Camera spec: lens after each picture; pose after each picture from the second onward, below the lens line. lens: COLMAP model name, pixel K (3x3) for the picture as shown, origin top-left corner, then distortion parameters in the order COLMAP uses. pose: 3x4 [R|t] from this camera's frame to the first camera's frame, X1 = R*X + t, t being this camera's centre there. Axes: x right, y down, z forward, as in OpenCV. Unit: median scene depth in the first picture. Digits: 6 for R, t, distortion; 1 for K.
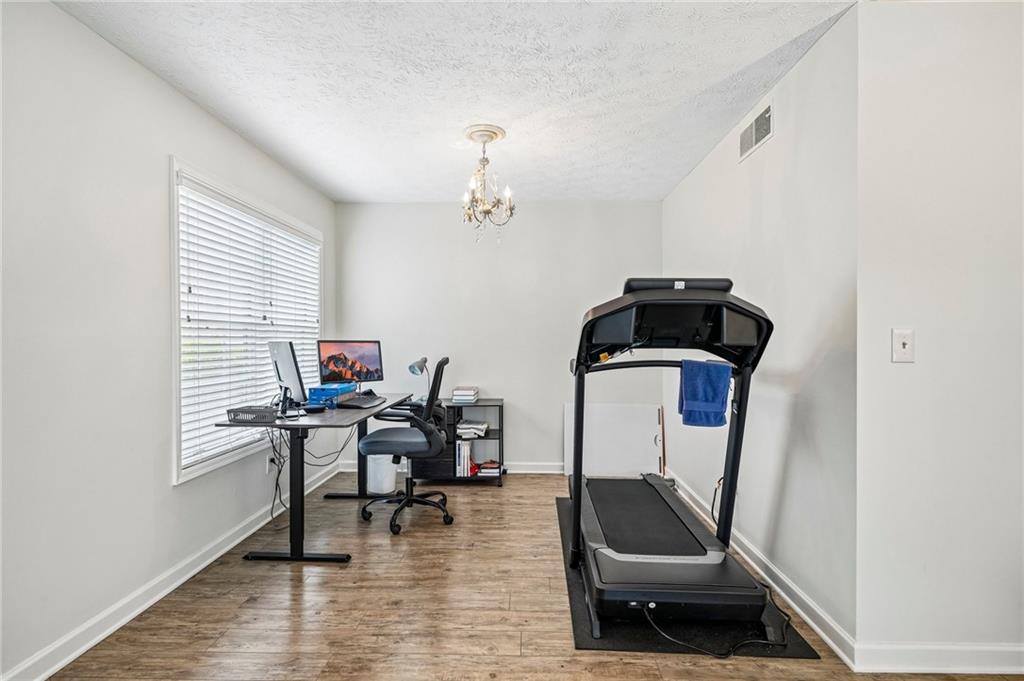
lens RADIAL K [[472.9, 0, 511.8], [0, 472.9, 340.9], [0, 0, 1]] dist [-0.002760, -0.000396]
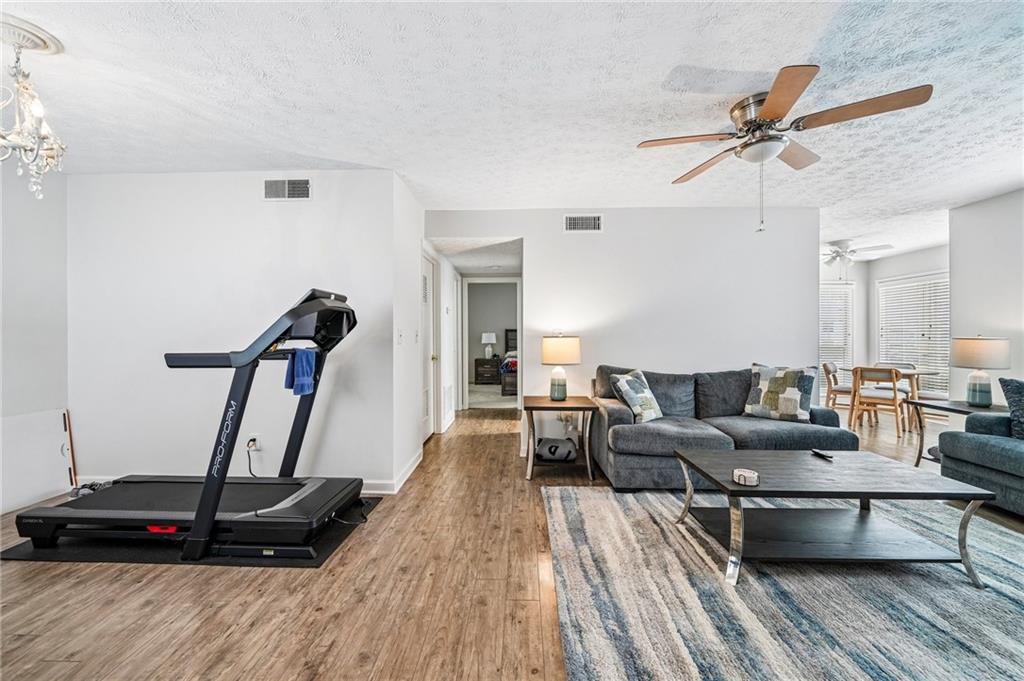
lens RADIAL K [[391.1, 0, 506.1], [0, 391.1, 336.6], [0, 0, 1]] dist [-0.019405, -0.000720]
pose [[0.016540, -0.007605, 0.999834, -0.585396], [0.001640, 0.999970, 0.007579, -0.000684], [-0.999862, 0.001514, 0.016552, 0.286723]]
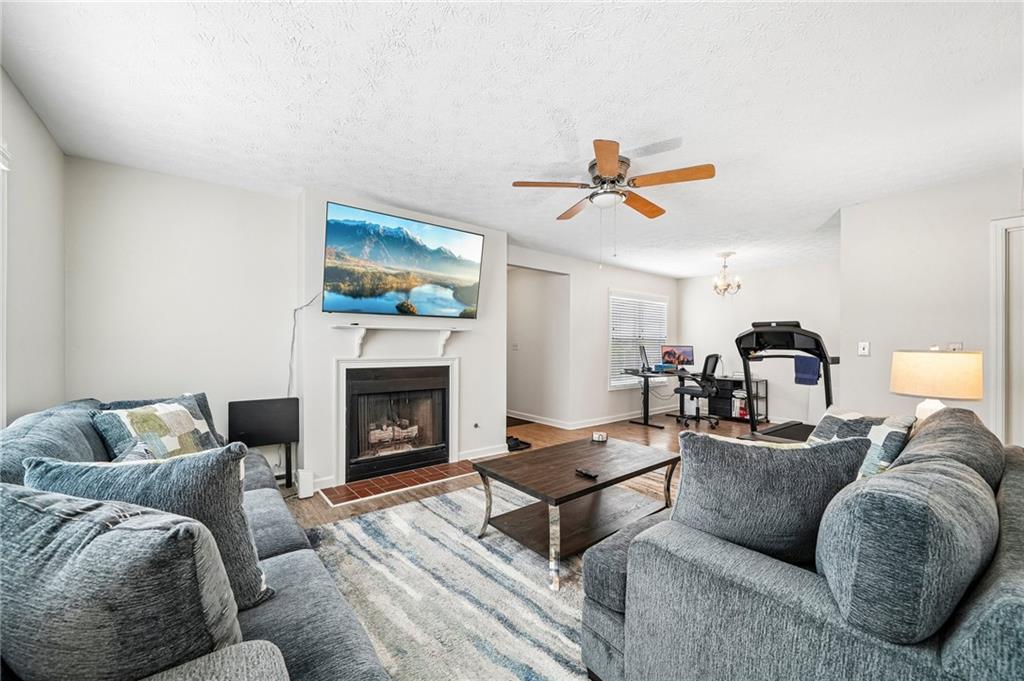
lens RADIAL K [[391.1, 0, 506.4], [0, 391.1, 334.8], [0, 0, 1]] dist [-0.019405, -0.000720]
pose [[0.632844, -0.017073, -0.774091, 0.709834], [-0.007127, 0.999586, -0.027874, 0.004195], [0.774247, 0.023157, 0.632460, -0.966224]]
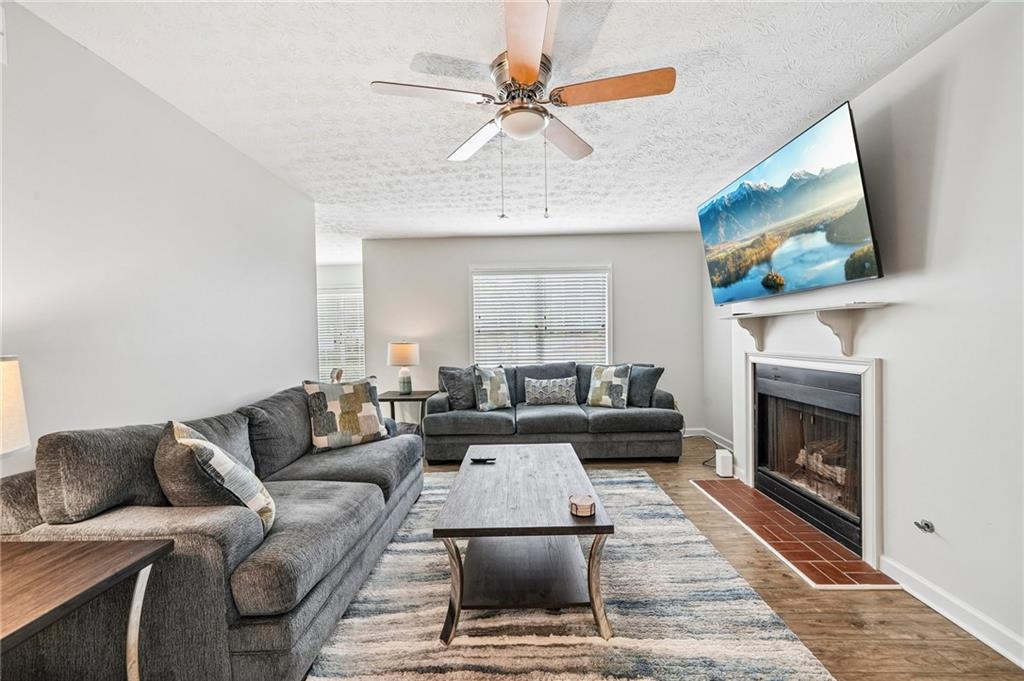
lens RADIAL K [[391.1, 0, 510.2], [0, 391.1, 343.3], [0, 0, 1]] dist [-0.019405, -0.000720]
pose [[-0.999851, 0.016902, -0.003495, 0.156418], [0.016842, 0.999720, 0.016601, -0.001626], [0.003774, 0.016540, -0.999856, 0.445041]]
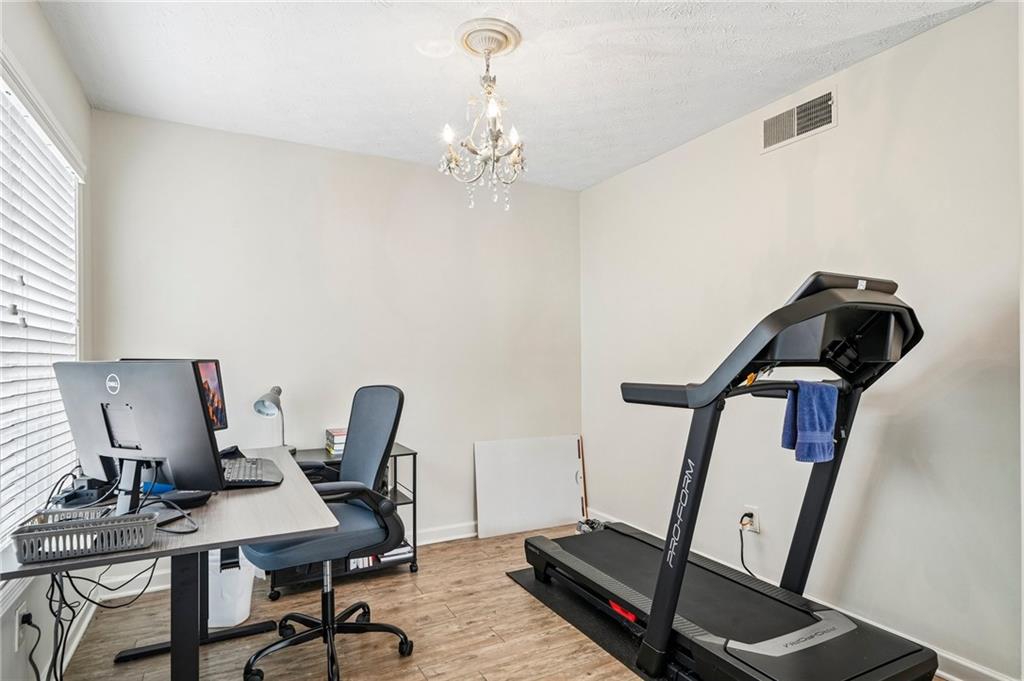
lens RADIAL K [[543.3, 0, 527.9], [0, 543.3, 356.5], [0, 0, 1]] dist [0.001673, -0.001048]
pose [[0.871051, -0.002811, 0.491184, -0.378507], [0.005646, 0.999975, -0.004288, 0.000725], [-0.491160, 0.006508, 0.871045, 0.328023]]
